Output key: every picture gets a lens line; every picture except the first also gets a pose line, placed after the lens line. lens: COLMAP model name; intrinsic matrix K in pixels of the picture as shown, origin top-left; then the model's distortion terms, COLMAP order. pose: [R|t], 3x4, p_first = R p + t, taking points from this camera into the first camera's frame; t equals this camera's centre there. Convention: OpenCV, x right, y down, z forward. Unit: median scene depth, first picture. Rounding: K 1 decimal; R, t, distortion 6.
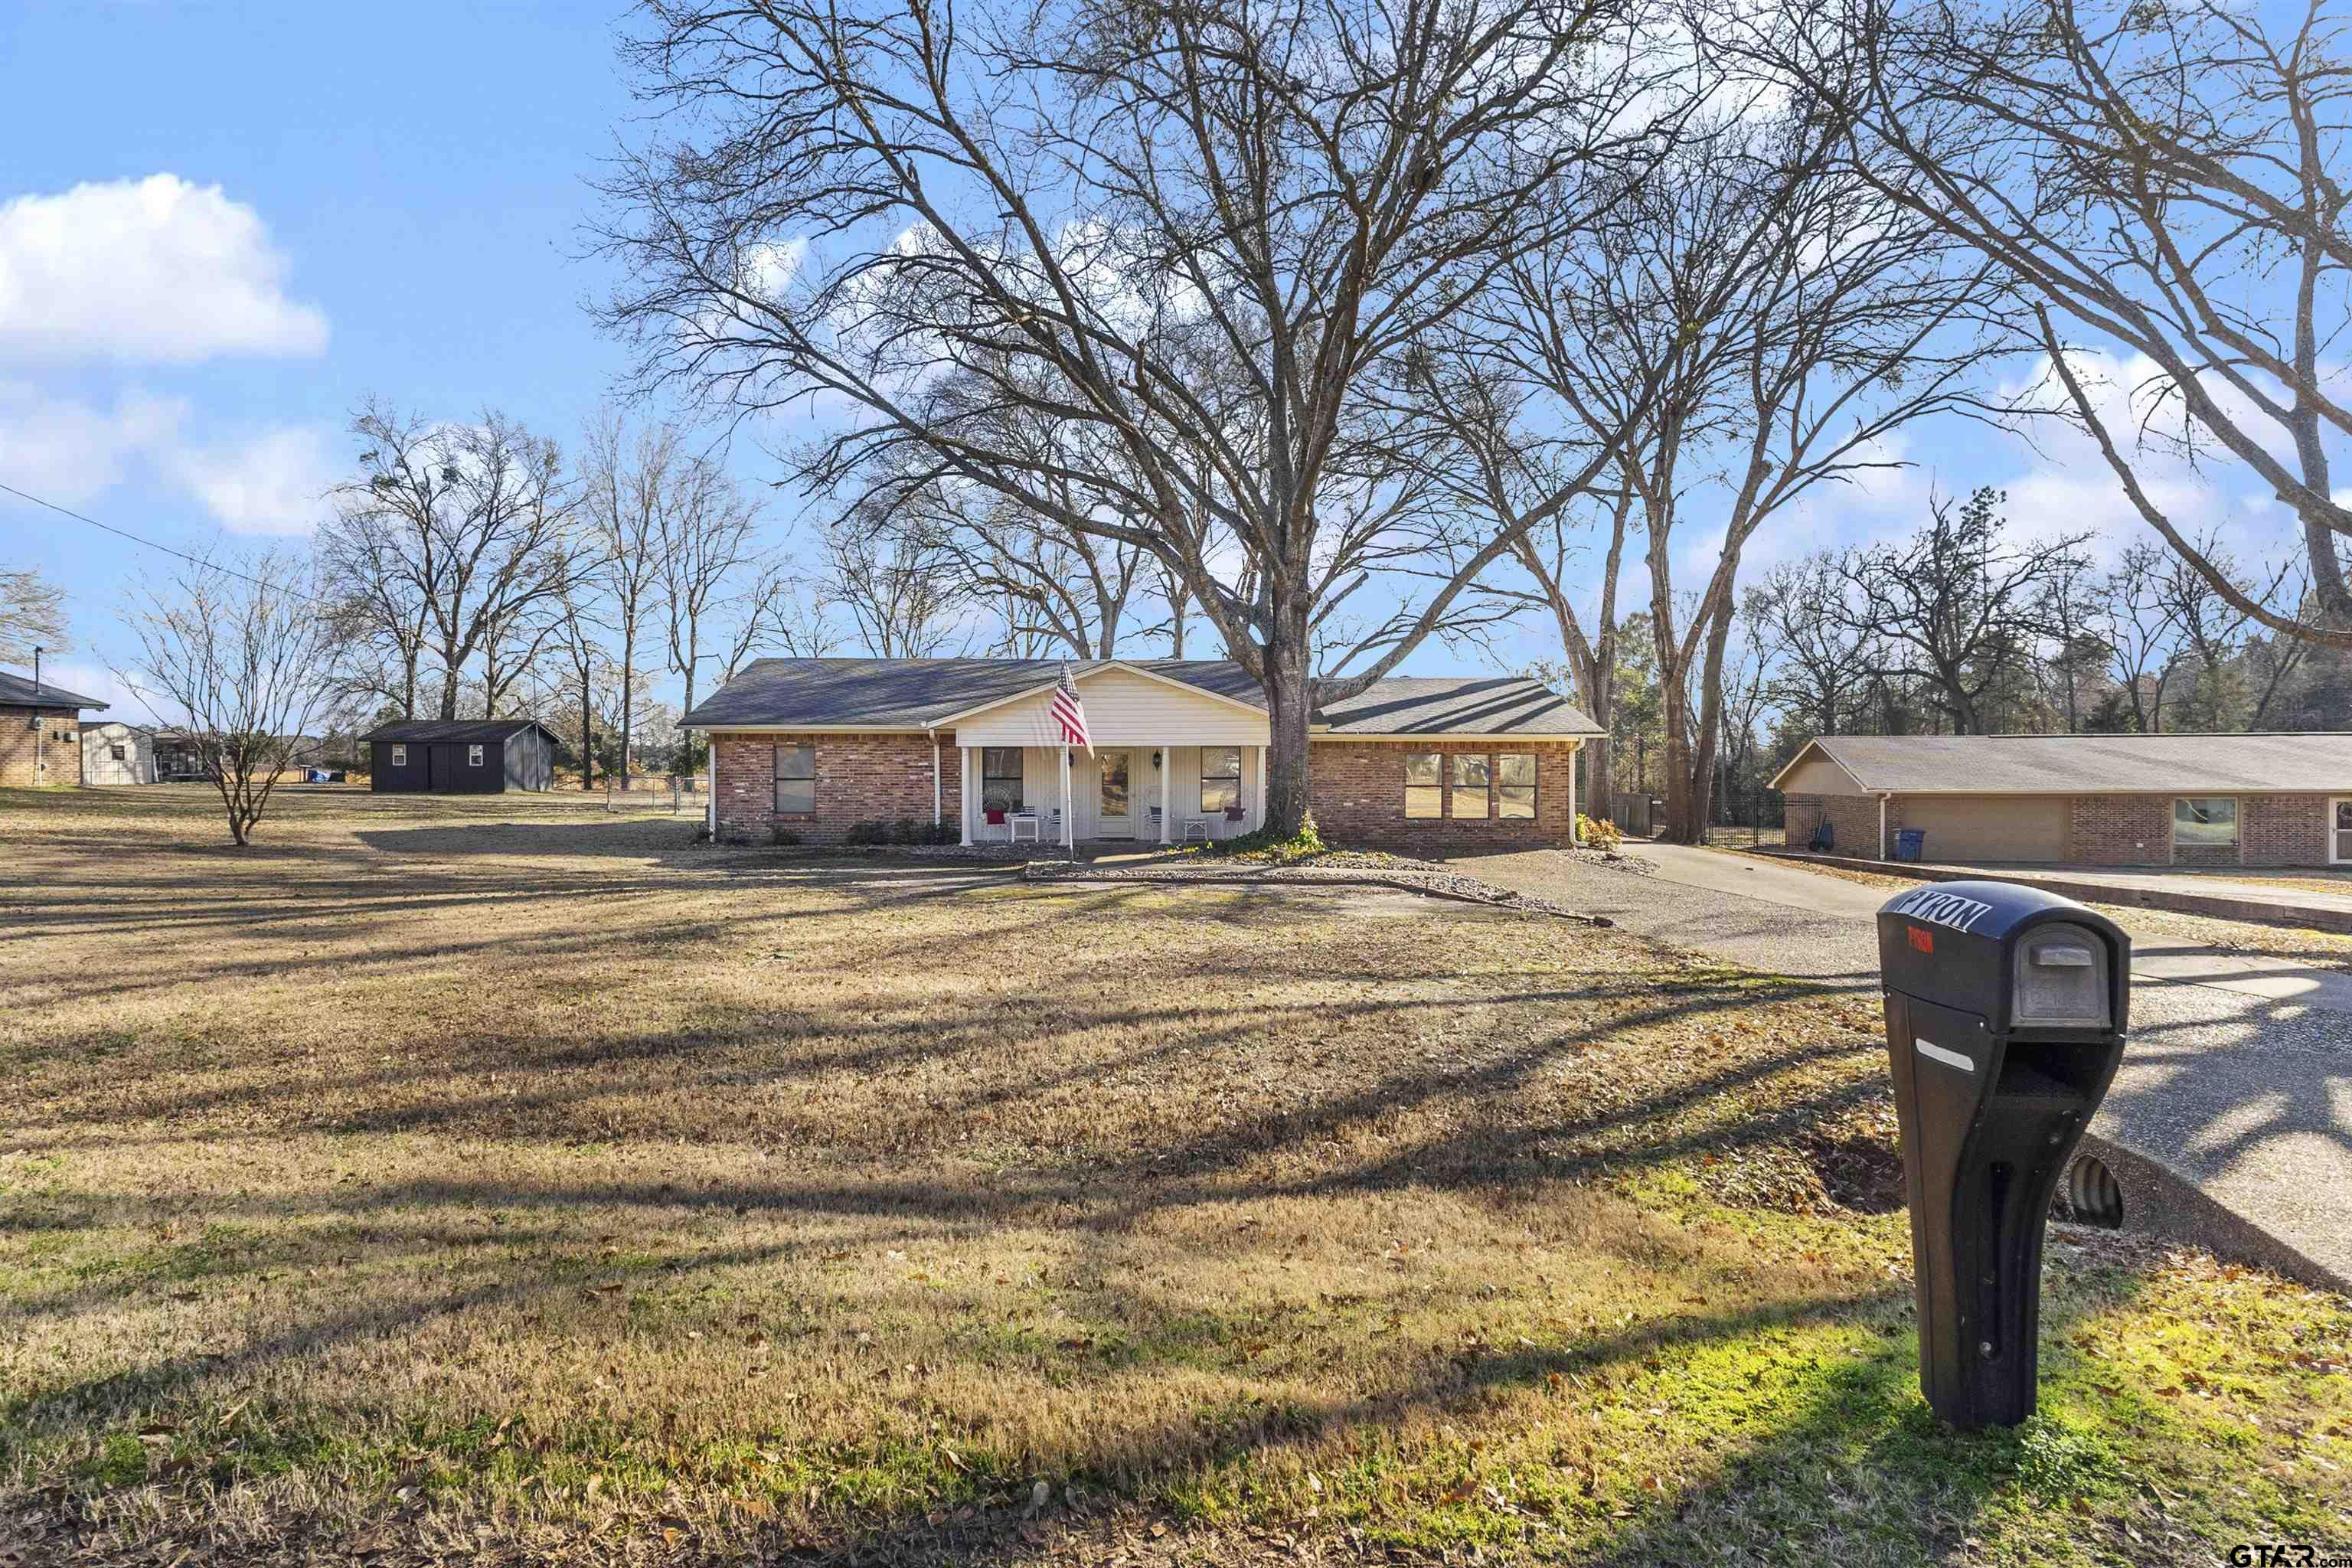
lens RADIAL K [[1189.8, 0, 1176.0], [0, 1189.8, 784.0], [0, 0, 1]] dist [0.000251, 0.000029]
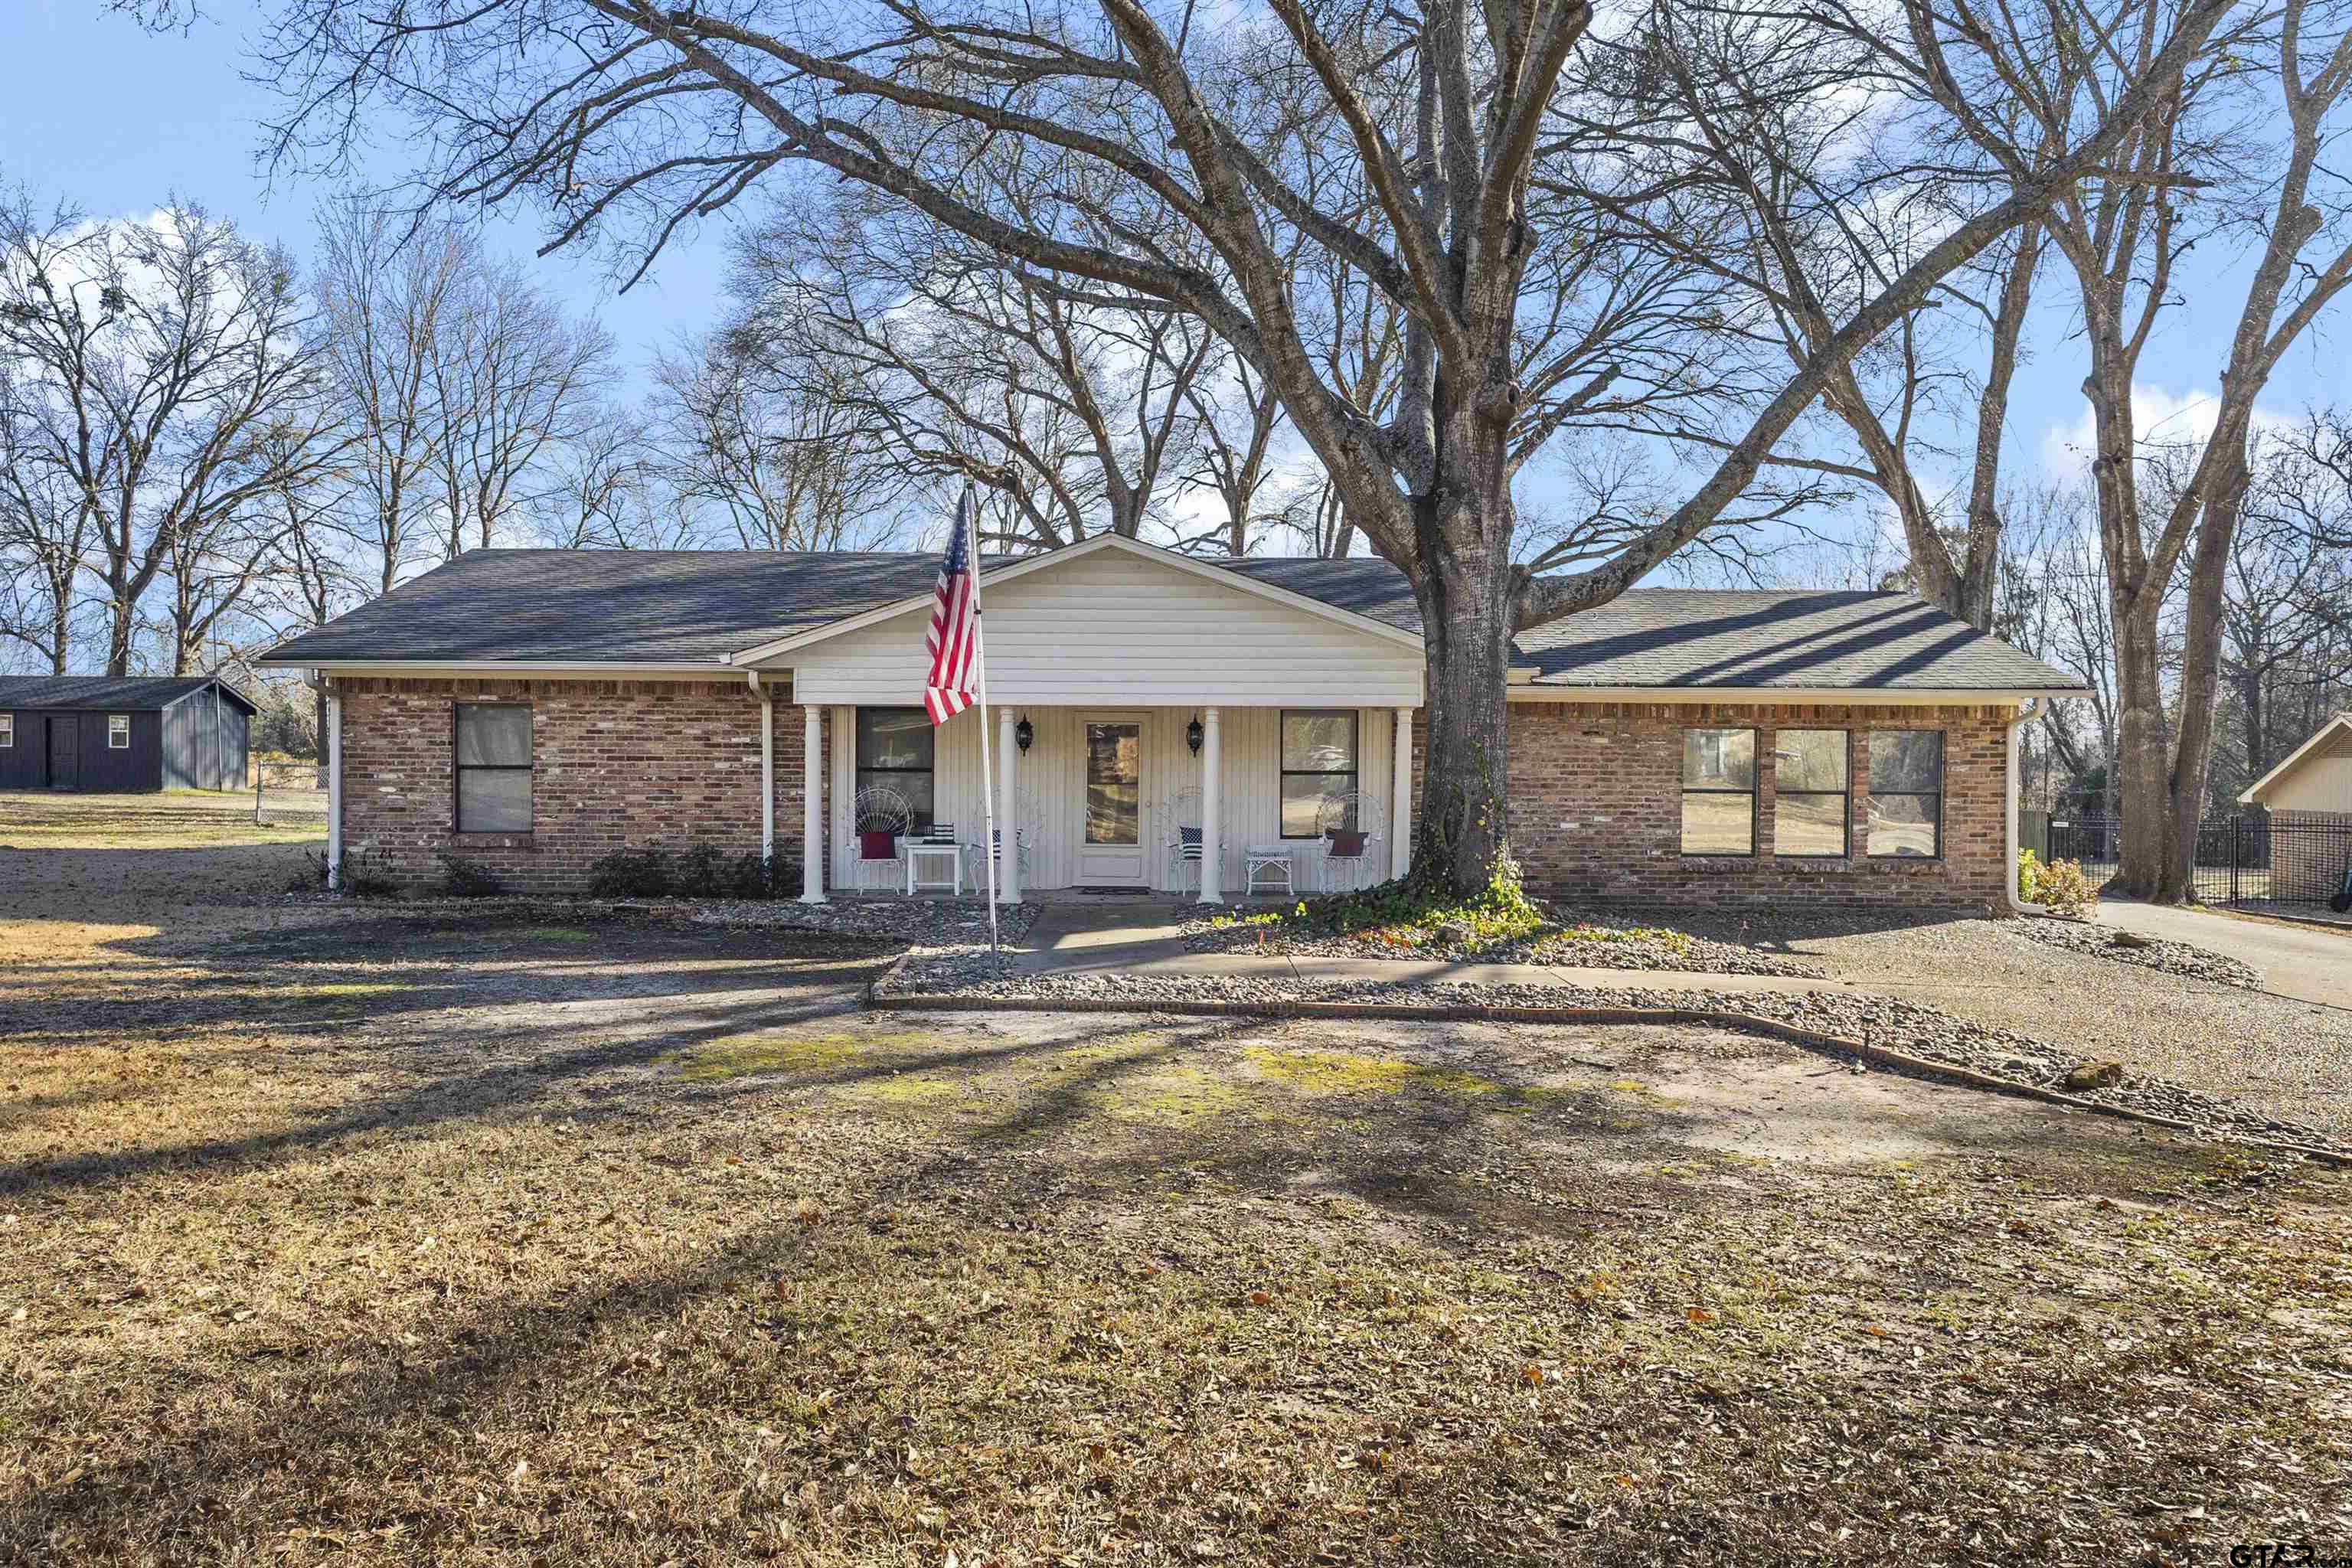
lens RADIAL K [[1102.1, 0, 1176.0], [0, 1102.1, 784.0], [0, 0, 1]] dist [0.000494, 0.000096]
pose [[0.998698, 0.008027, -0.050382, -0.000071], [-0.008468, 0.999928, -0.008535, 0.004495], [0.050310, 0.008950, 0.998694, 0.514357]]
